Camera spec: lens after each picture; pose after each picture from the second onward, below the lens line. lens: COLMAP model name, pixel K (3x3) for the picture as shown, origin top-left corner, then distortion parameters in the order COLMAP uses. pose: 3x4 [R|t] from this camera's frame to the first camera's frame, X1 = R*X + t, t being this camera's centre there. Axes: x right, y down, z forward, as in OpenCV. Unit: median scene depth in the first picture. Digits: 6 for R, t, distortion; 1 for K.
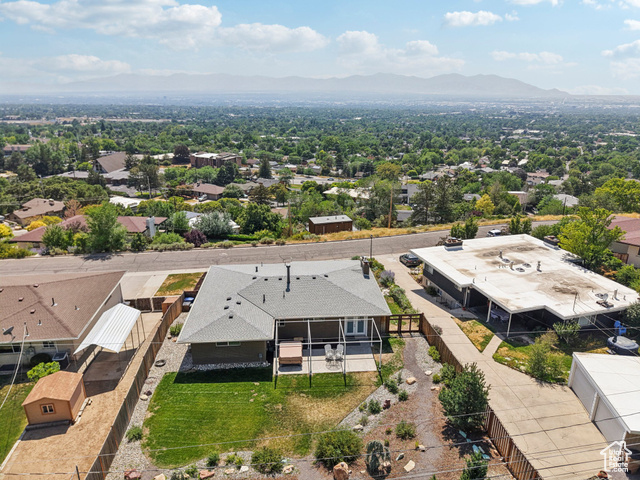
lens RADIAL K [[428.8, 0, 319.9], [0, 428.8, 235.0], [0, 0, 1]] dist [0.006405, -0.005096]
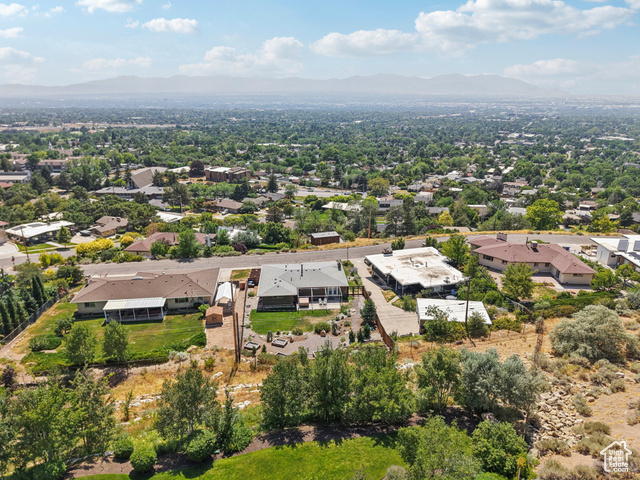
lens RADIAL K [[428.8, 0, 318.2], [0, 428.8, 239.2], [0, 0, 1]] dist [0.006405, -0.005096]
pose [[0.999968, -0.004574, -0.006579, 0.002670], [0.004617, 0.999968, 0.006538, -0.008203], [0.006549, -0.006568, 0.999957, -0.137537]]
